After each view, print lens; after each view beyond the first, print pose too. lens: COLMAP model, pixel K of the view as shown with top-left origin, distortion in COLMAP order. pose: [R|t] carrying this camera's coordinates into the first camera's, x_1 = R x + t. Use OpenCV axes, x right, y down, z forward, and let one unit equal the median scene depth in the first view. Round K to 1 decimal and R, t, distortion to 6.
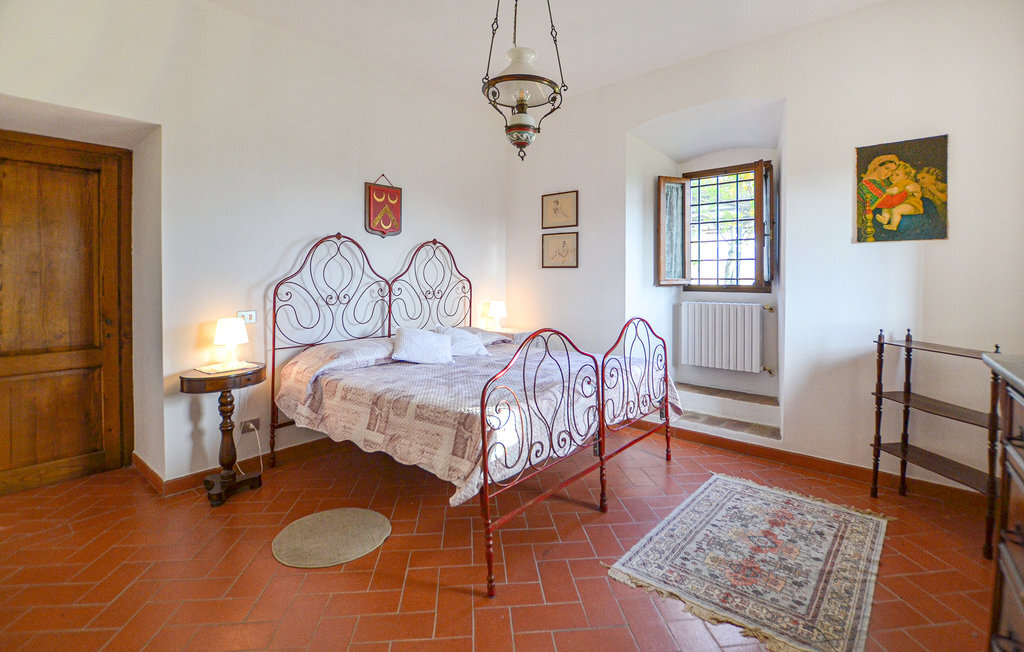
lens RADIAL K [[471.5, 0, 511.9], [0, 471.5, 276.6], [0, 0, 1]] dist [-0.001211, -0.000117]
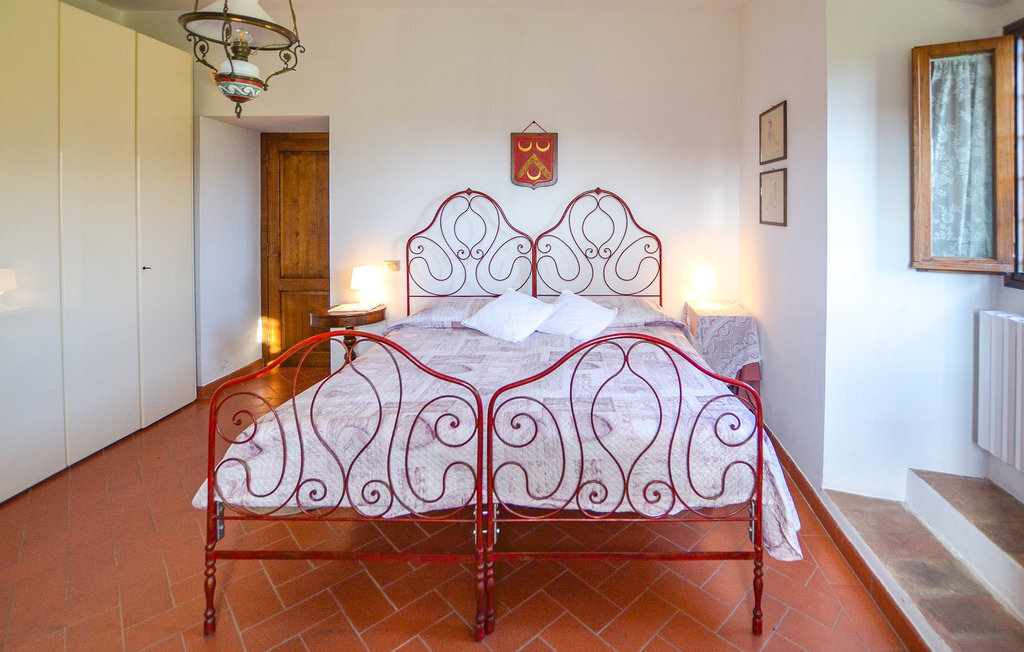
lens RADIAL K [[473.0, 0, 512.0], [0, 473.0, 215.0], [0, 0, 1]] dist [-0.002521, 0.000079]
pose [[0.659067, 0.010308, -0.752014, 0.415364], [-0.006147, 0.999947, 0.008319, -0.041367], [0.752059, -0.000860, 0.659095, 0.368420]]
